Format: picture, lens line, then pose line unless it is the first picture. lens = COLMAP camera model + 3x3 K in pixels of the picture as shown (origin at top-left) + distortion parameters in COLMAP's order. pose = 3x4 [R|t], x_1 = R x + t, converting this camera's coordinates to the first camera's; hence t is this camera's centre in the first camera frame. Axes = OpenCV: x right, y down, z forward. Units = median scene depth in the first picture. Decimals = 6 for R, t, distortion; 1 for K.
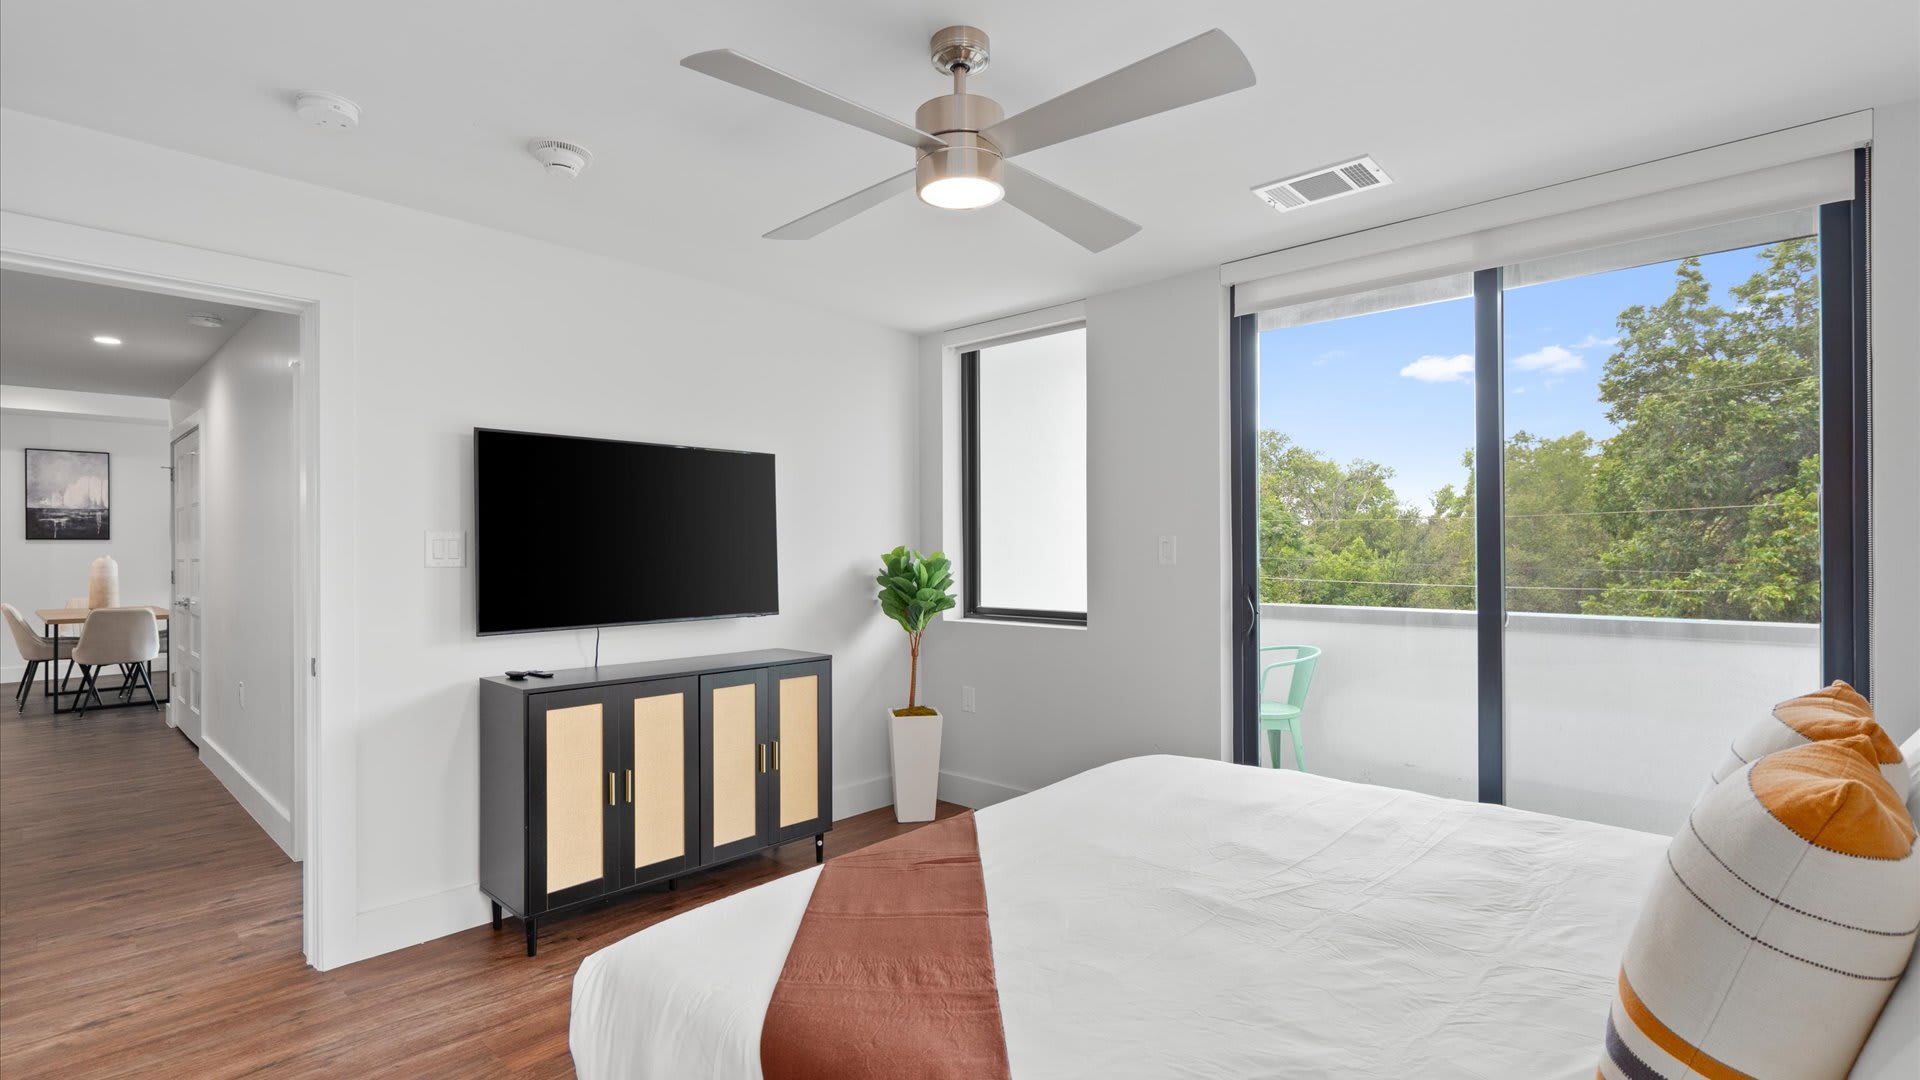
lens RADIAL K [[892.1, 0, 954.1], [0, 892.1, 551.7], [0, 0, 1]] dist [-0.002537, 0.000362]
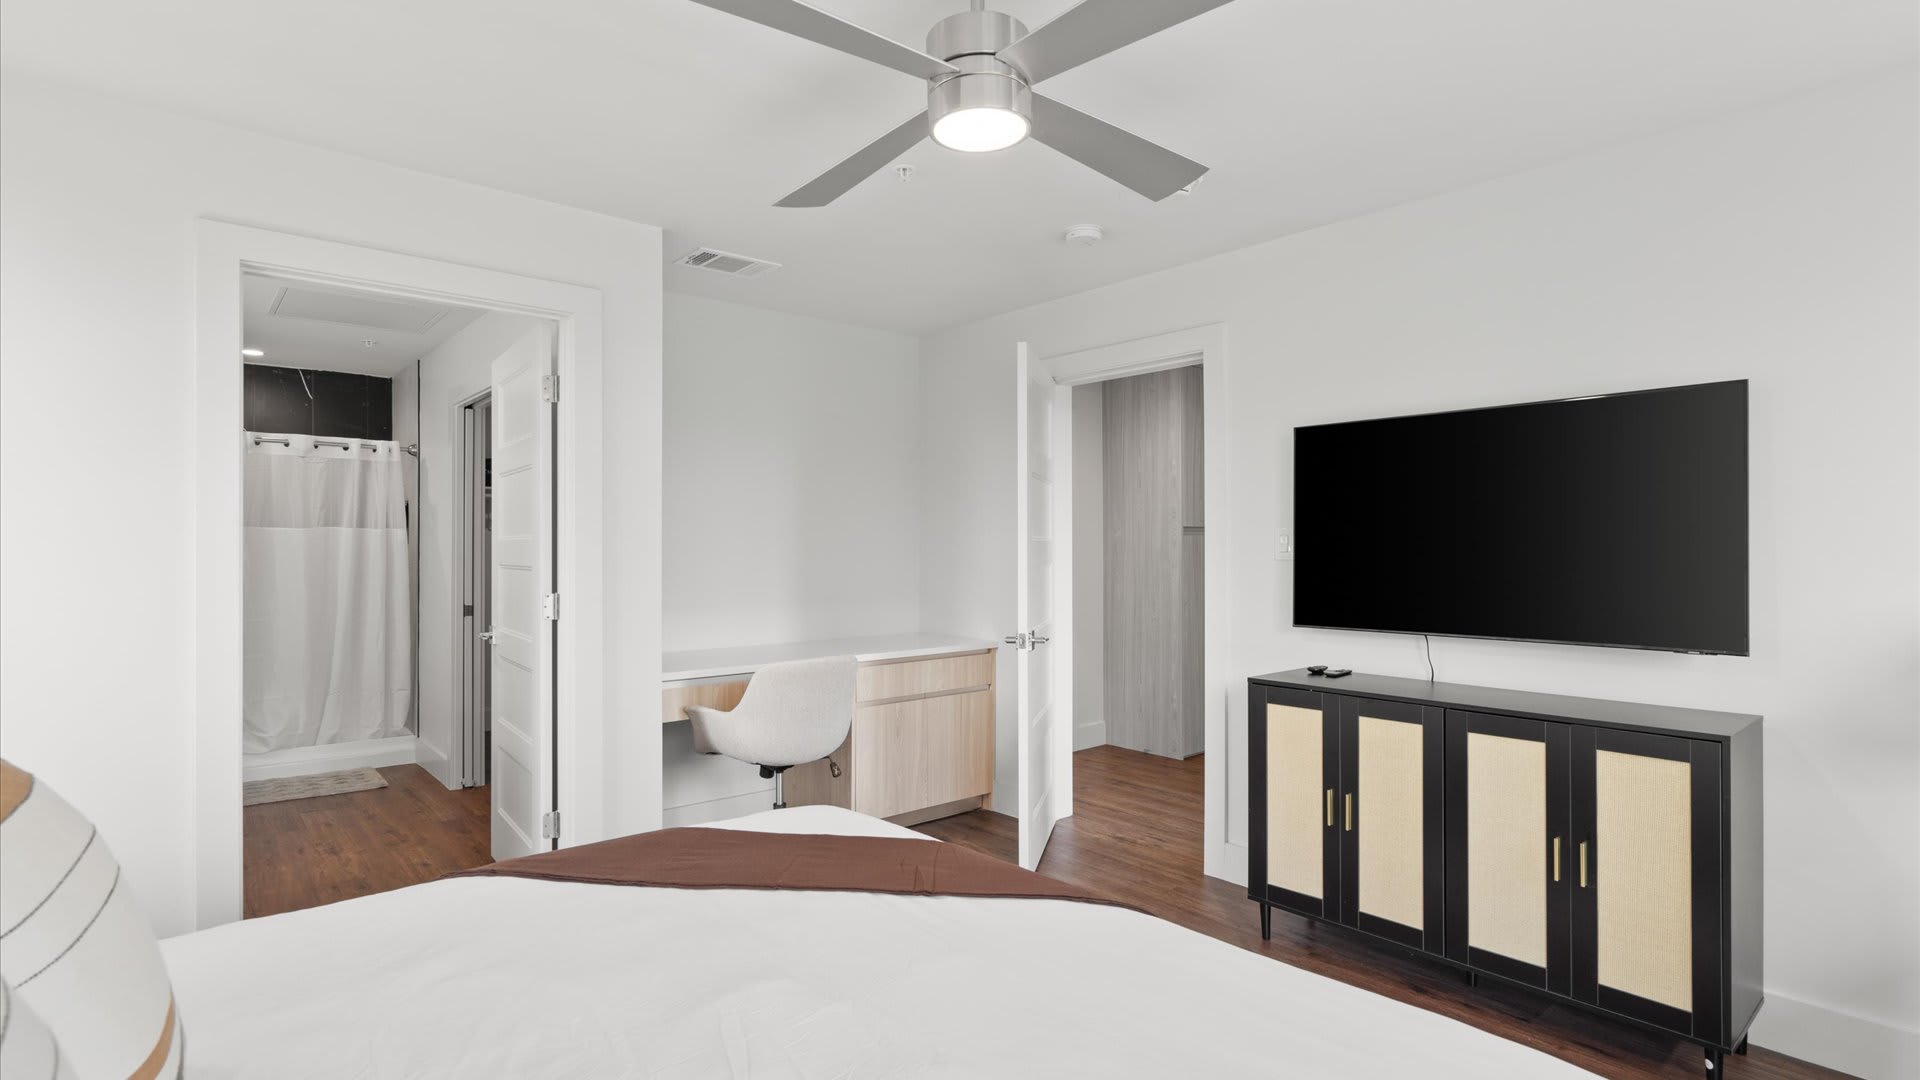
lens RADIAL K [[914.9, 0, 961.1], [0, 914.9, 572.9], [0, 0, 1]] dist [-0.001956, -0.000301]
pose [[-0.085878, 0.029783, -0.995860, 0.540118], [-0.016700, 0.999370, 0.031328, 0.004340], [0.996166, 0.019321, -0.085327, 0.666251]]
